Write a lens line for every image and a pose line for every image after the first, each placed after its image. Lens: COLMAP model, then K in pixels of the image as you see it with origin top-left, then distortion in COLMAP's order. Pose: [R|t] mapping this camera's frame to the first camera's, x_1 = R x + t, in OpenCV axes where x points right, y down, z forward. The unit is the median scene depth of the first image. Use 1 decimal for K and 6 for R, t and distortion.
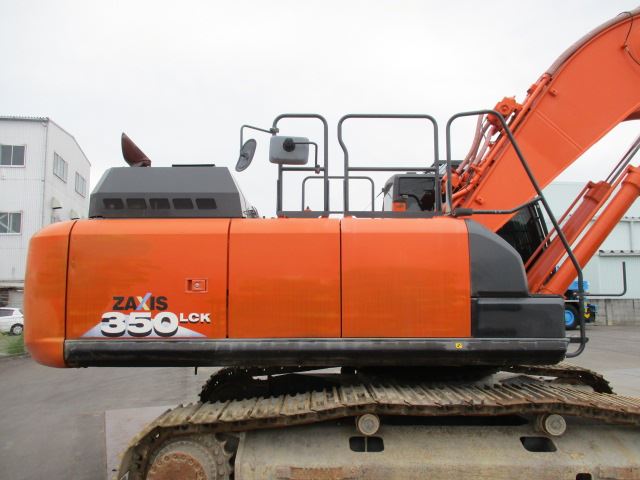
lens RADIAL K [[528.5, 0, 327.6], [0, 528.5, 263.5], [0, 0, 1]] dist [-0.008427, -0.006284]
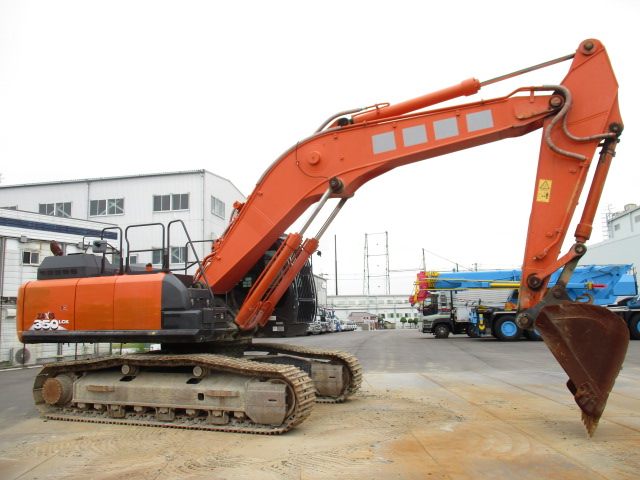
lens RADIAL K [[528.5, 0, 327.6], [0, 528.5, 263.5], [0, 0, 1]] dist [-0.008427, -0.006284]
pose [[0.937001, -0.051055, -0.345577, 1.672645], [0.044467, 0.998647, -0.026970, -0.041475], [0.346486, 0.009904, 0.938003, -0.796088]]
